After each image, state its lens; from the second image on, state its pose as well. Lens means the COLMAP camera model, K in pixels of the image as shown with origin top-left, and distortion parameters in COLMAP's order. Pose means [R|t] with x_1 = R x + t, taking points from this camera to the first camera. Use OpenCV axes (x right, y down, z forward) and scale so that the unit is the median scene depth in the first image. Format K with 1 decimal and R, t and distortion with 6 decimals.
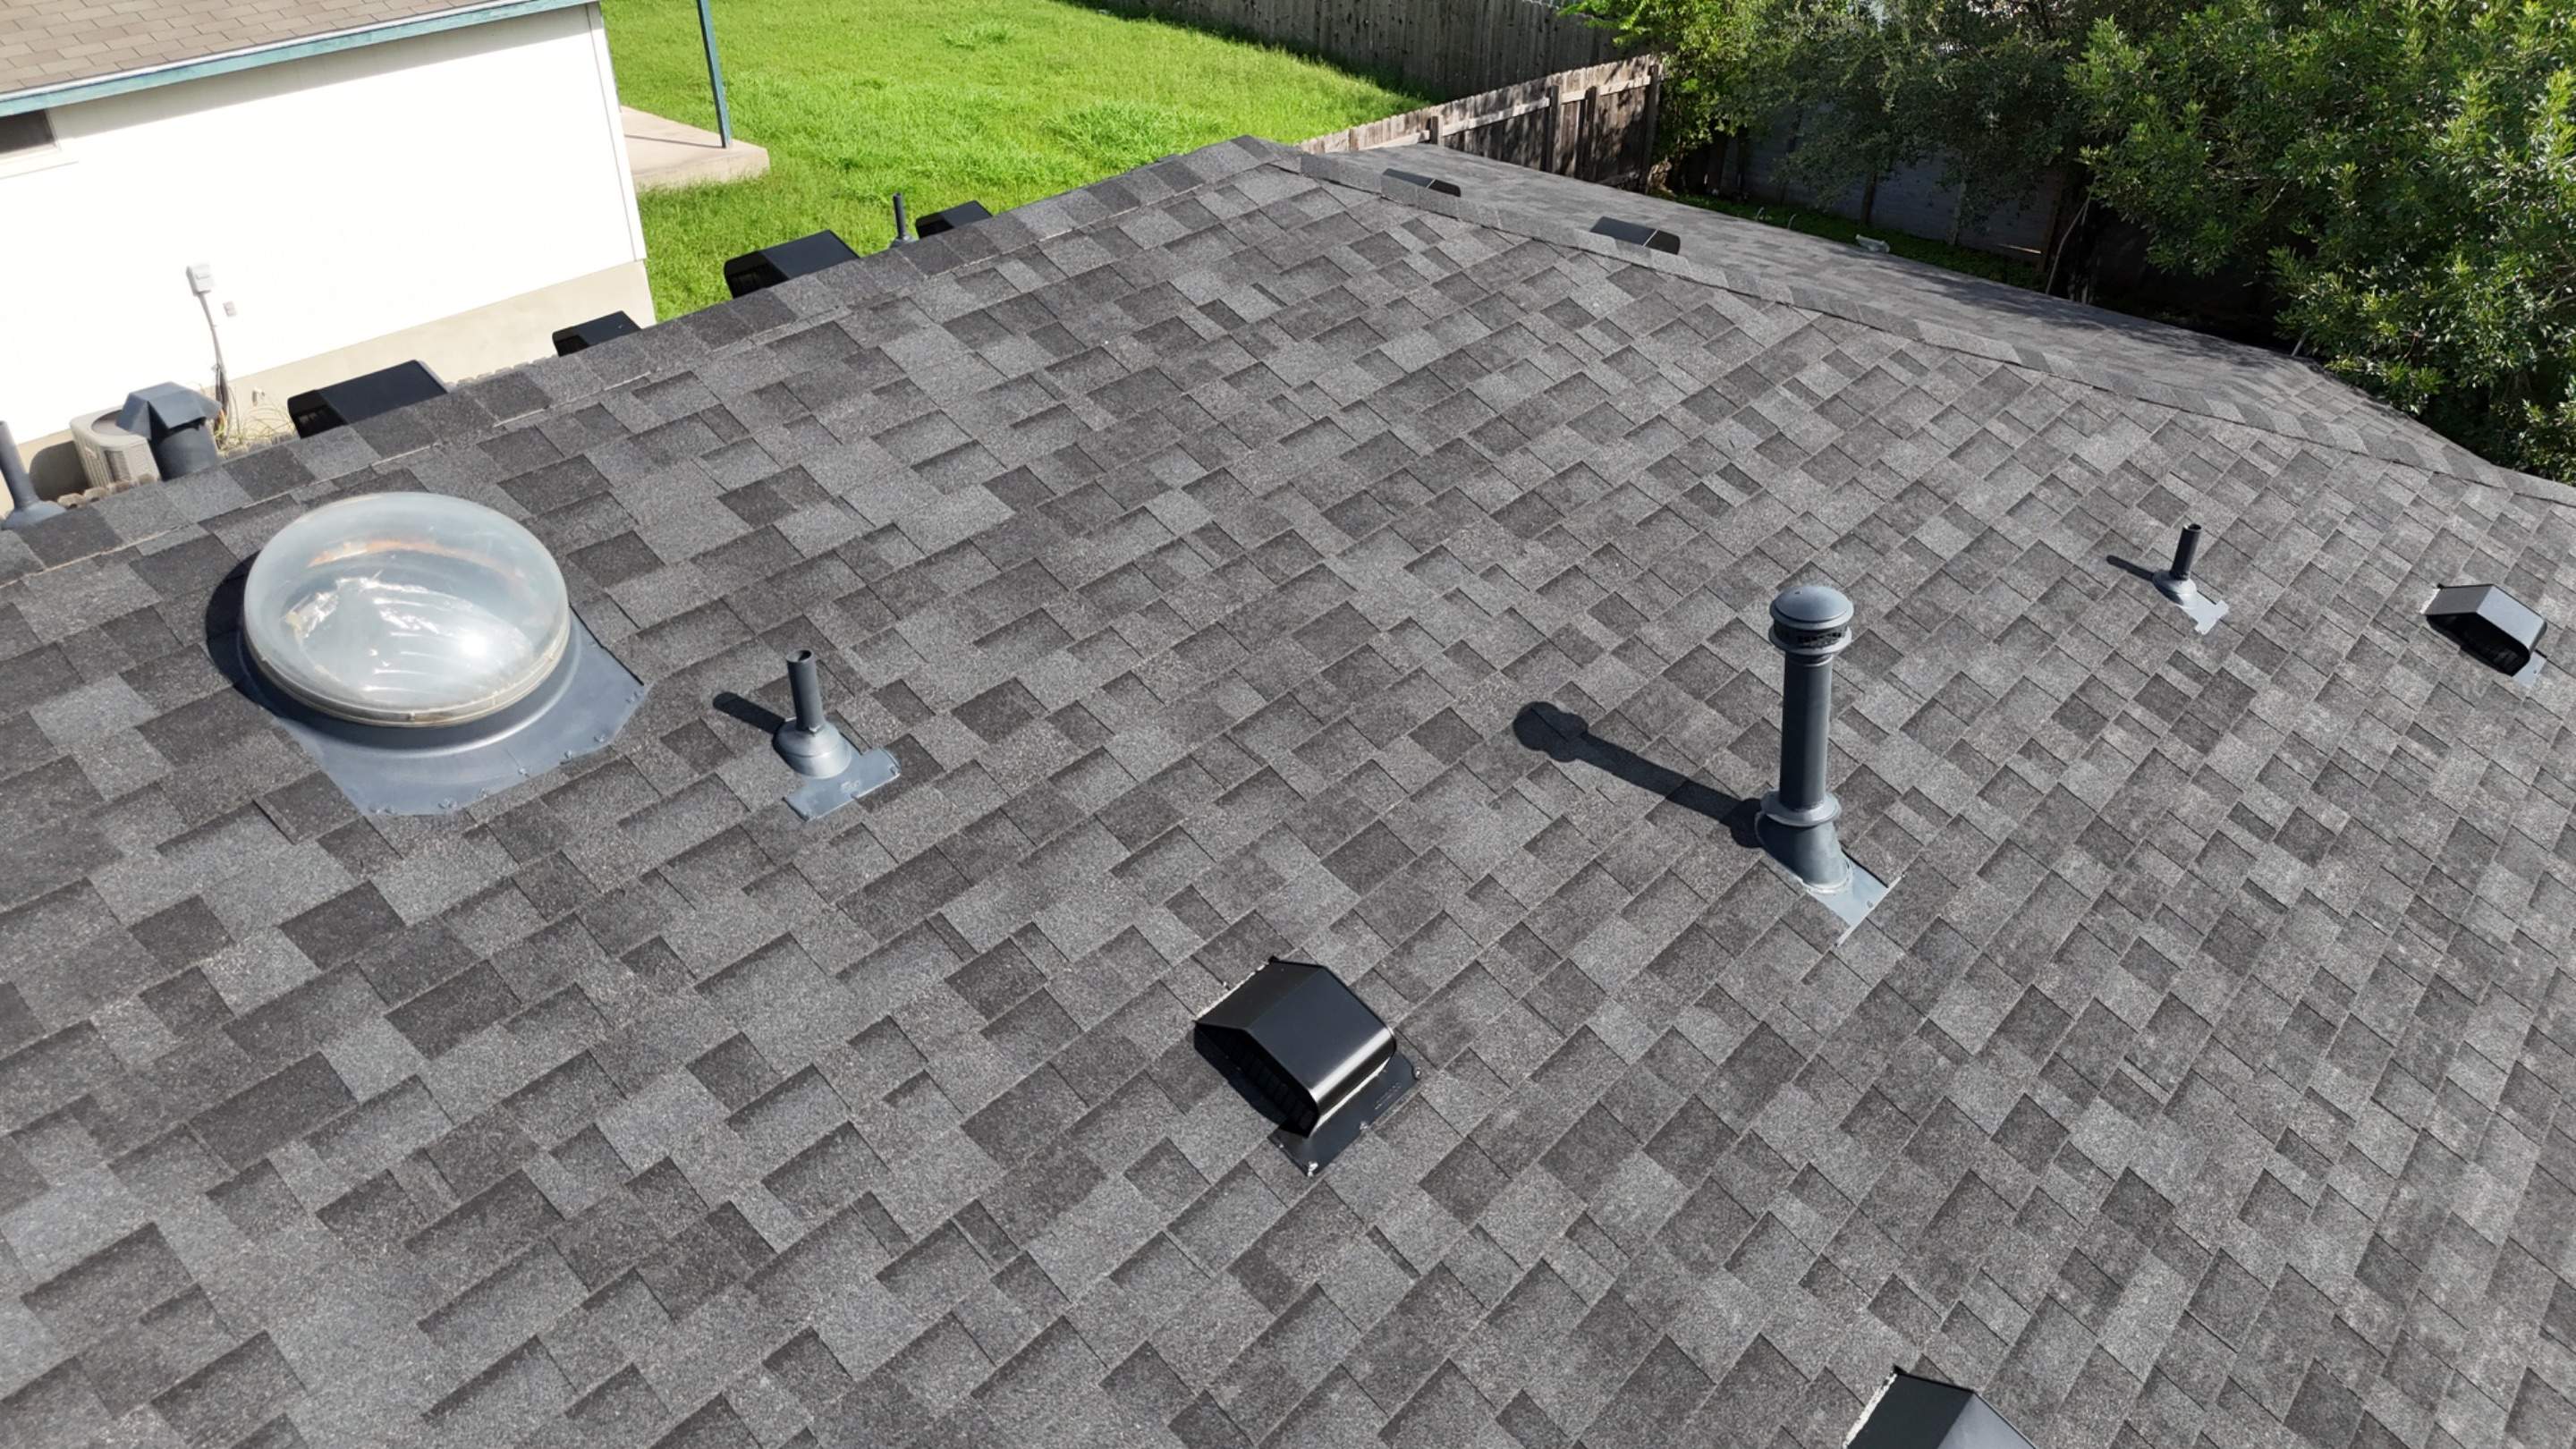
lens RADIAL K [[1902.2, 0, 1291.4], [0, 1902.2, 719.4], [0, 0, 1]] dist [0.078261, -0.080838]
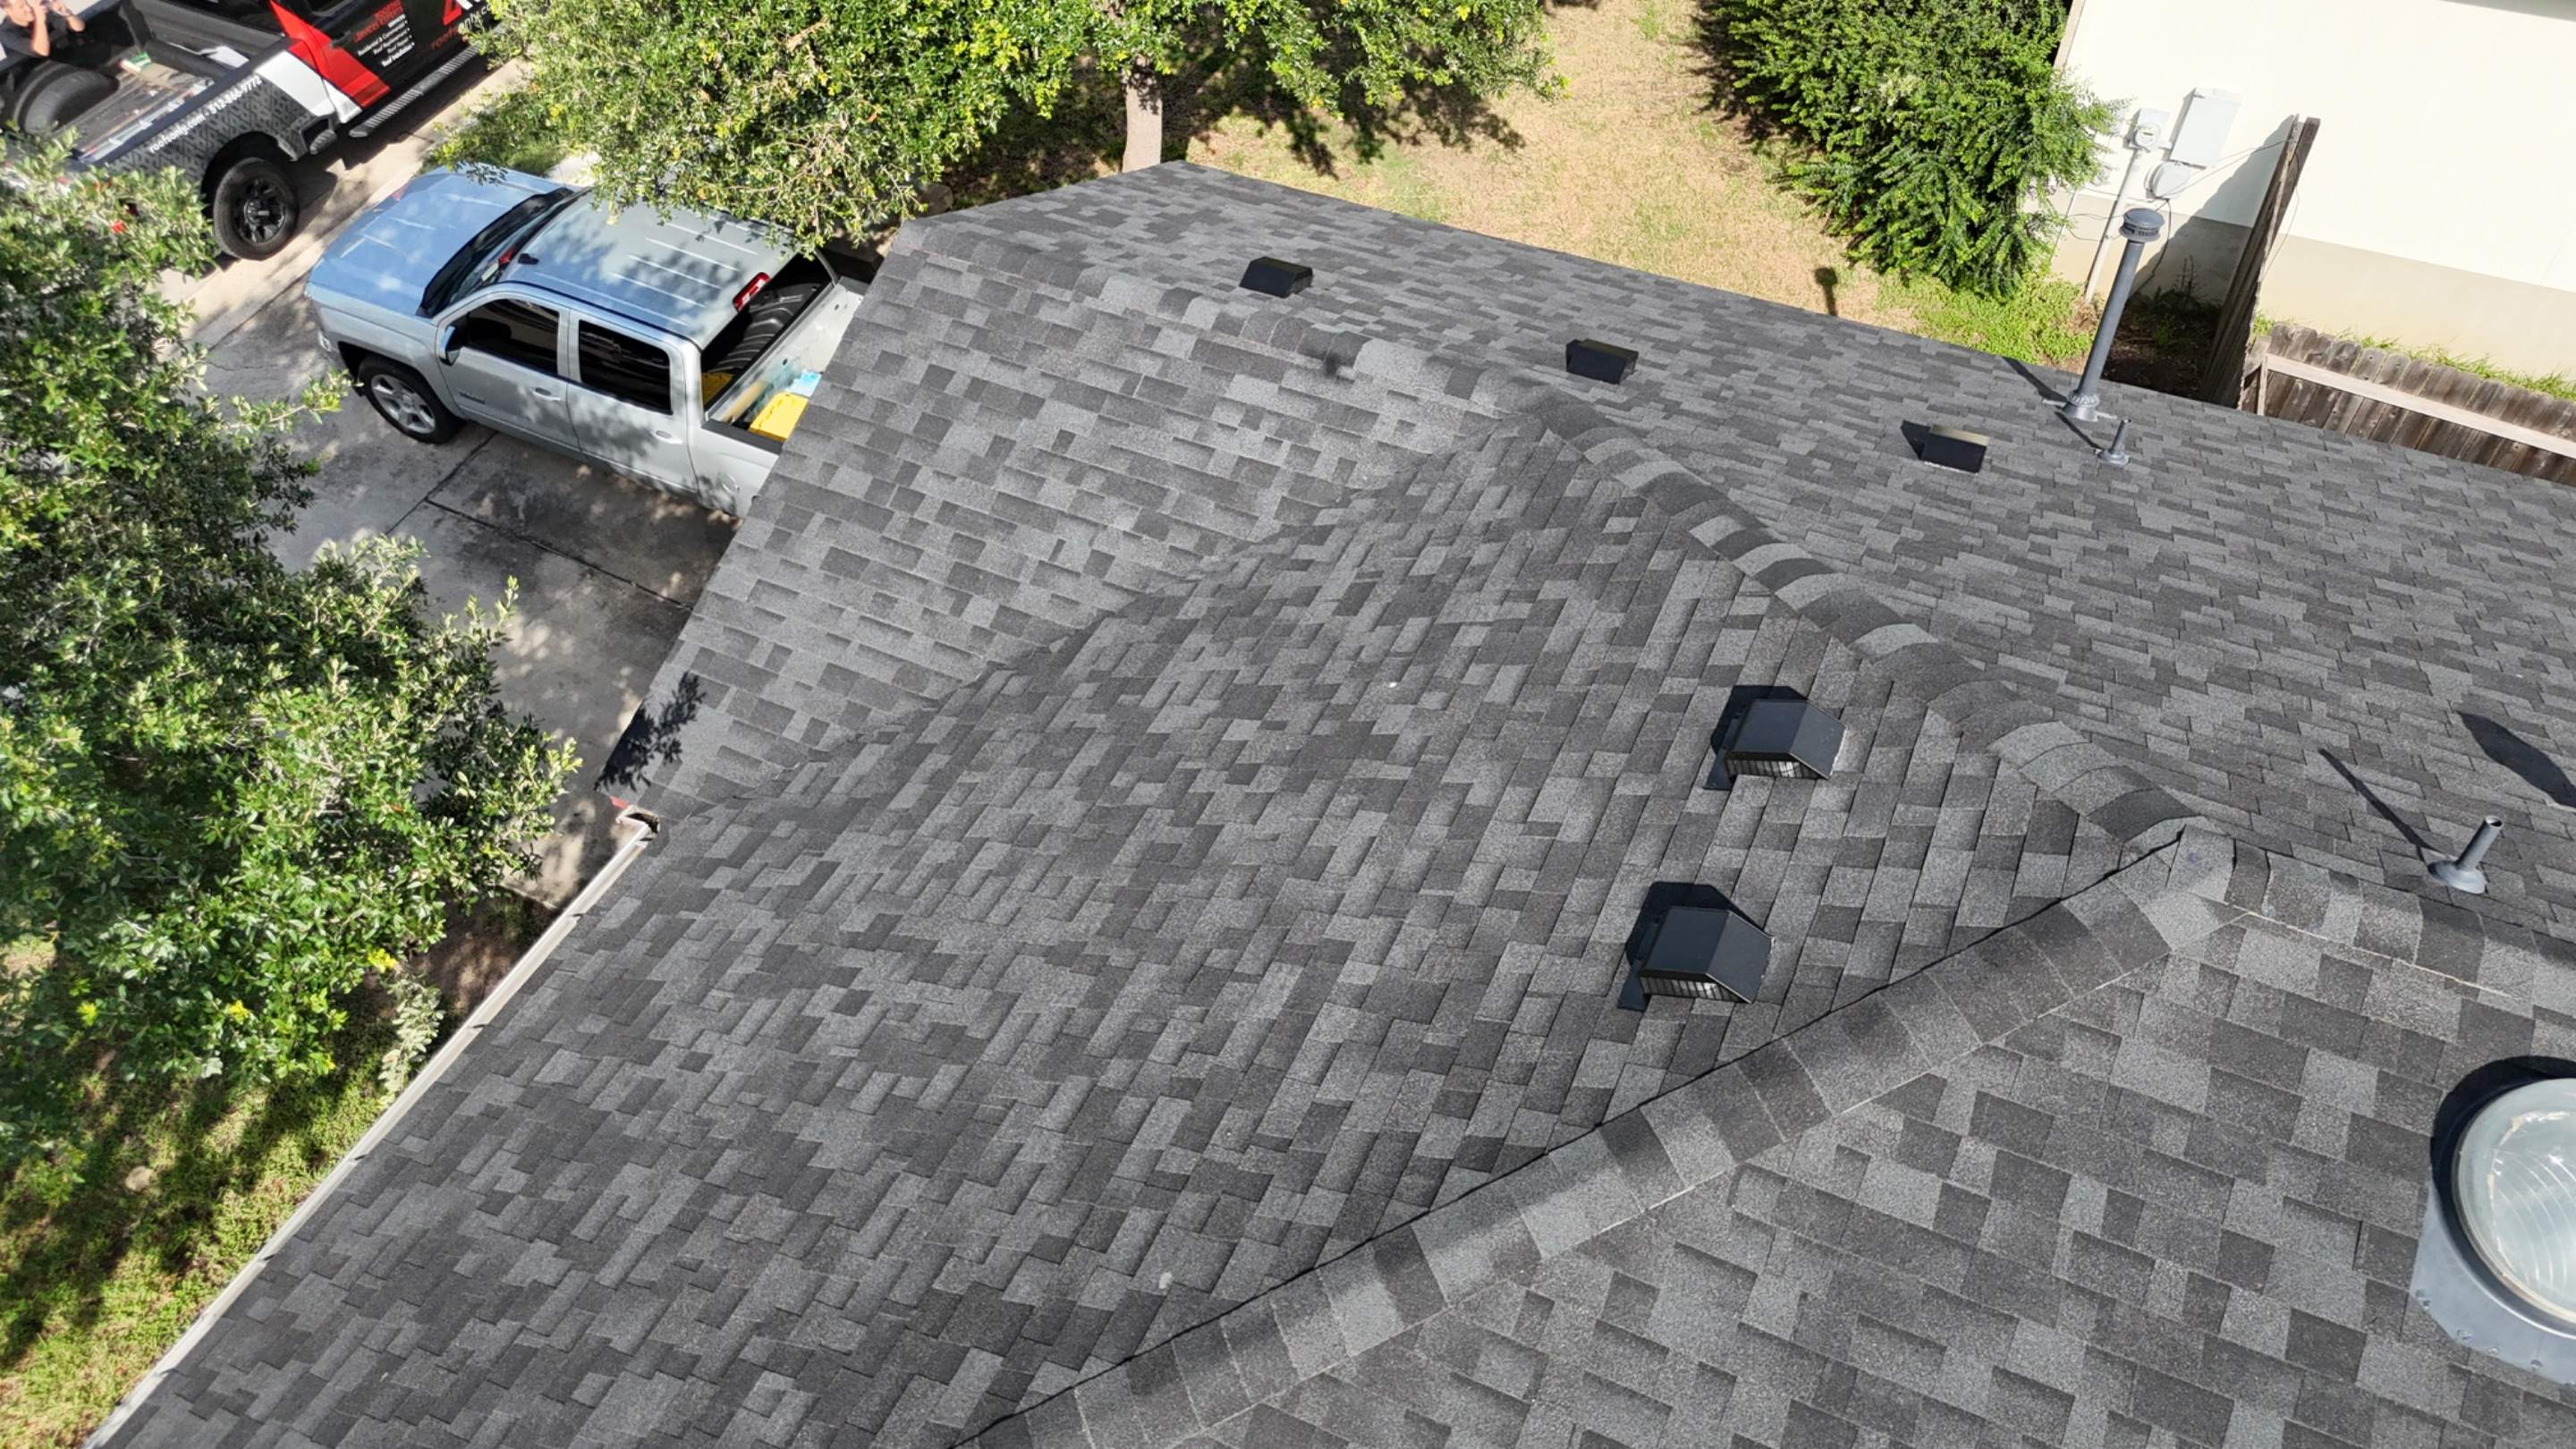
lens RADIAL K [[1902.2, 0, 1291.2], [0, 1902.2, 724.9], [0, 0, 1]] dist [0.078261, -0.080838]
pose [[0.265886, 0.699729, -0.663086, -0.070389], [-0.512797, 0.685116, 0.517354, -0.427251], [0.816299, 0.202472, 0.540982, -0.340842]]
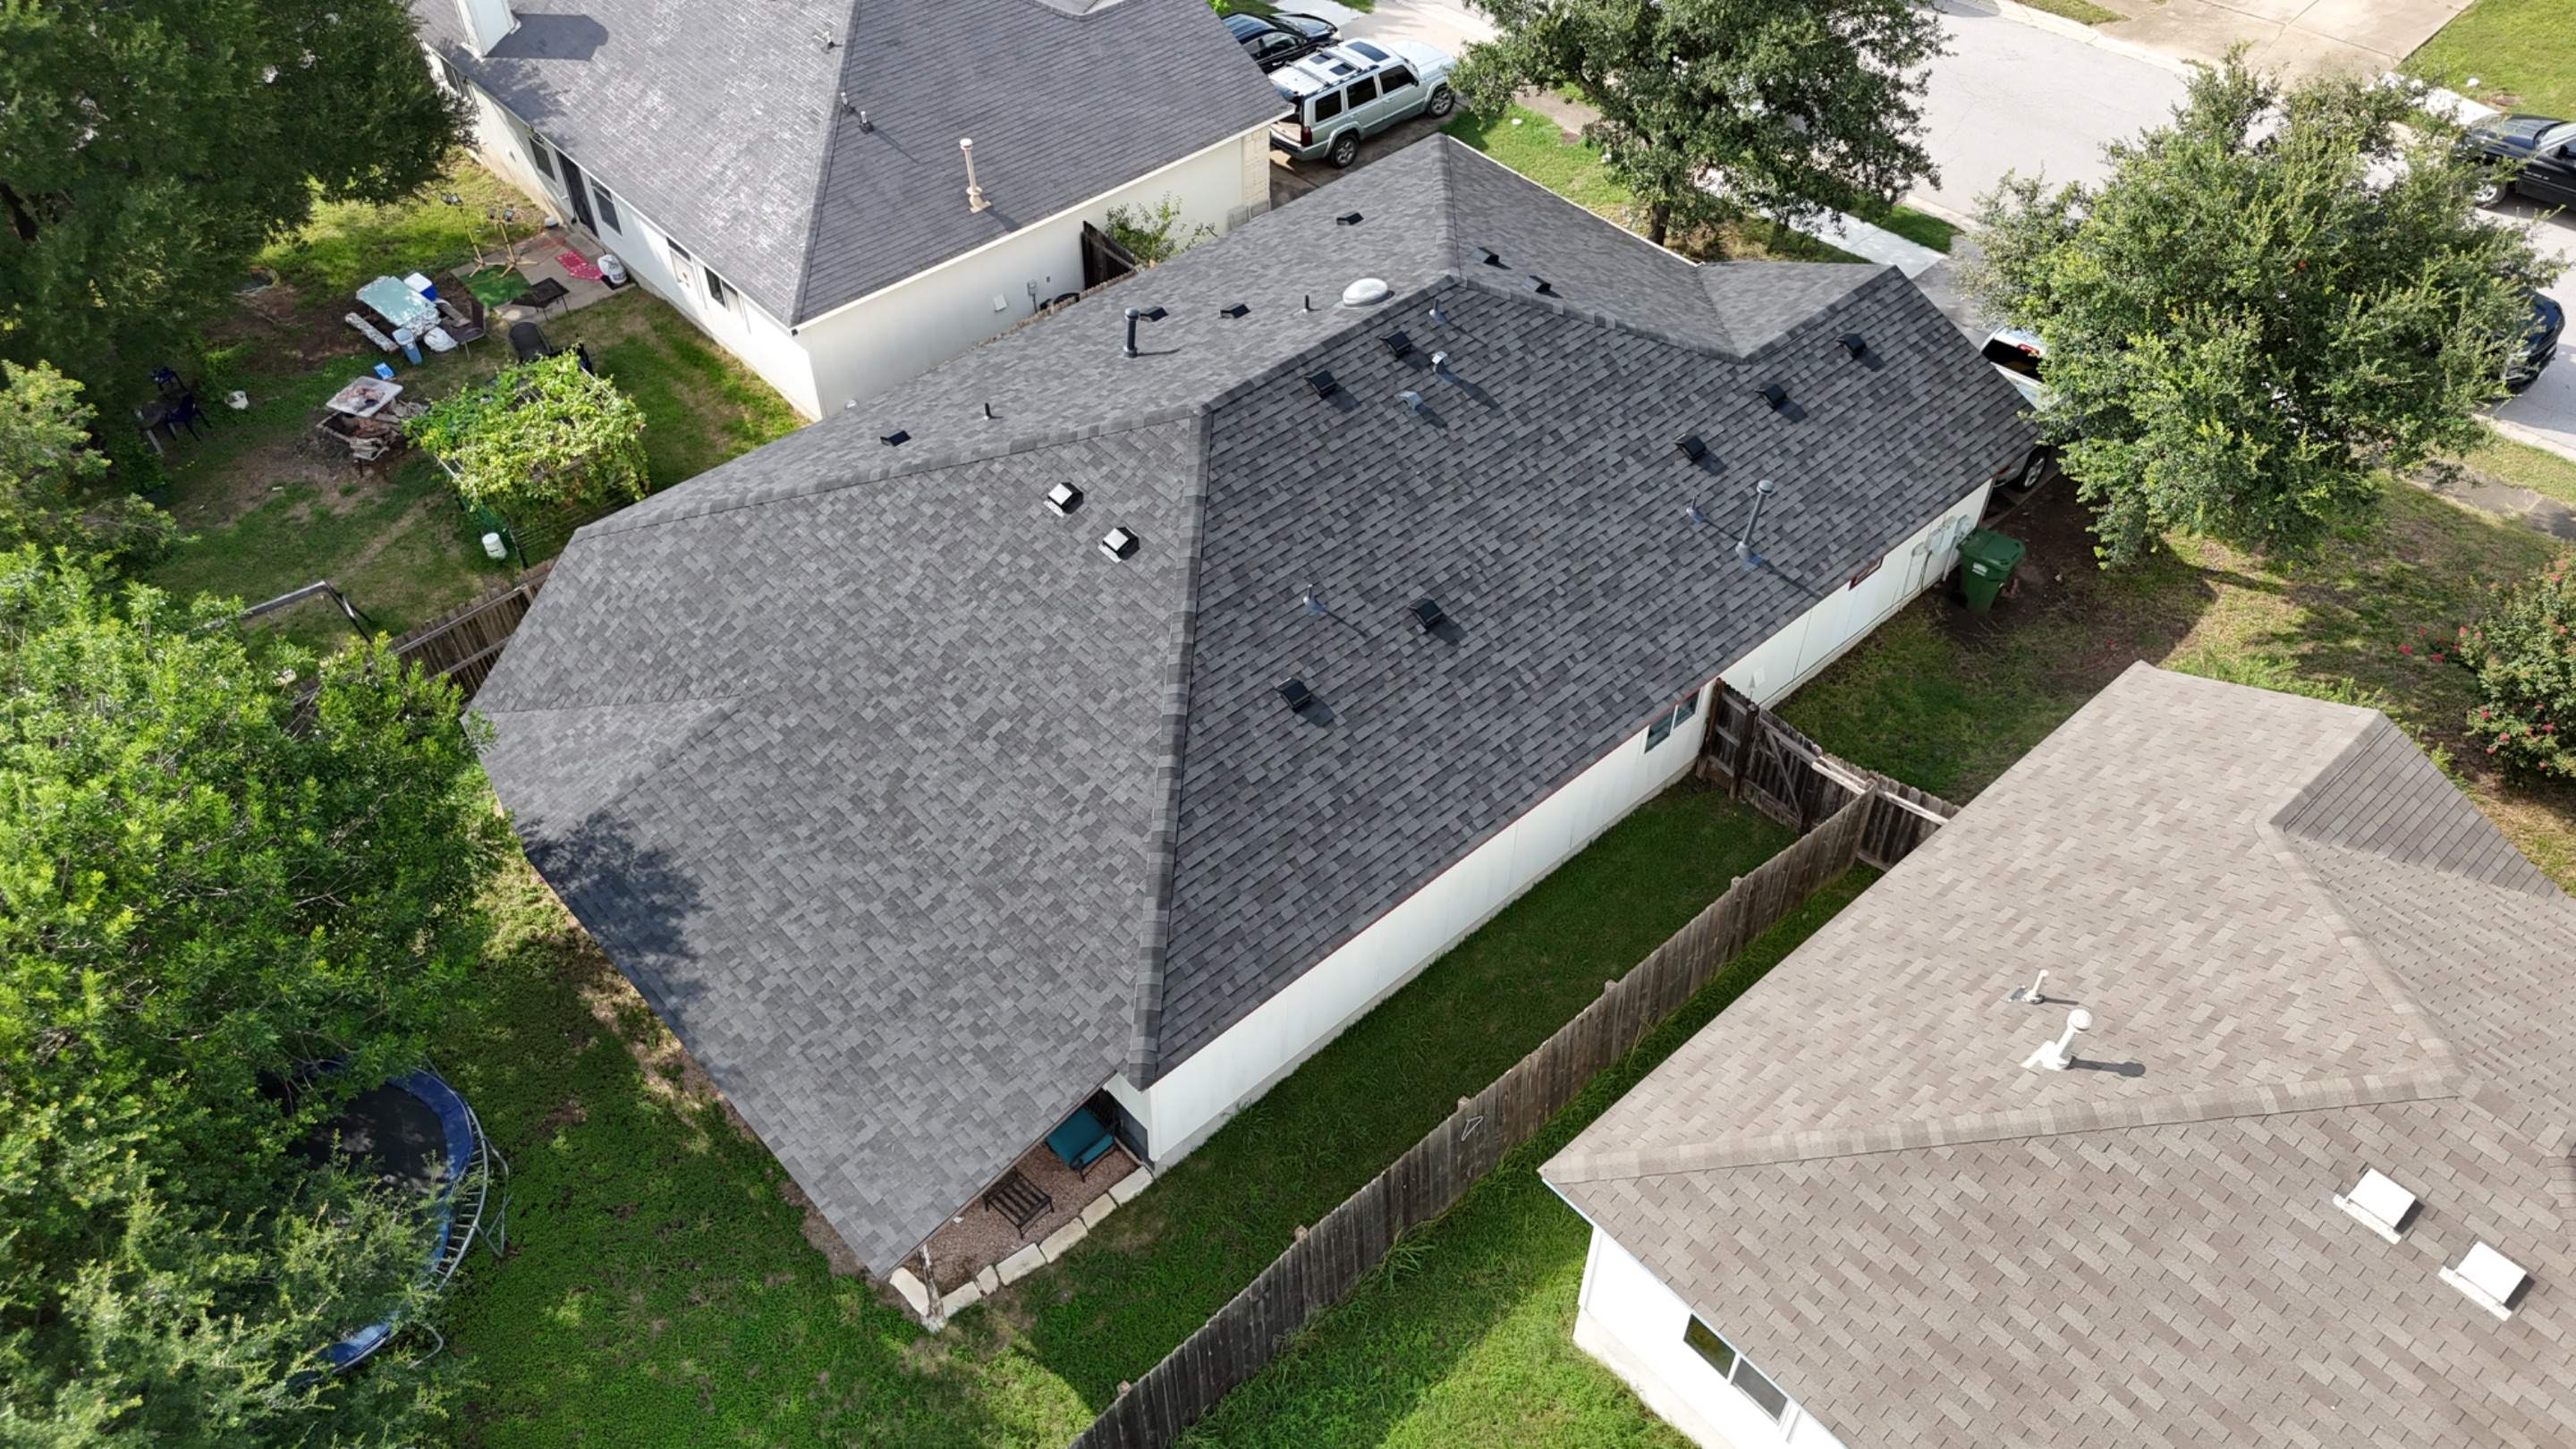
lens RADIAL K [[1902.2, 0, 1285.9], [0, 1902.2, 722.5], [0, 0, 1]] dist [0.078261, -0.080838]
pose [[-0.989707, -0.103782, 0.098536, -0.876788], [0.073627, 0.221158, 0.972455, -5.369091], [-0.122715, 0.969700, -0.211241, 3.400543]]
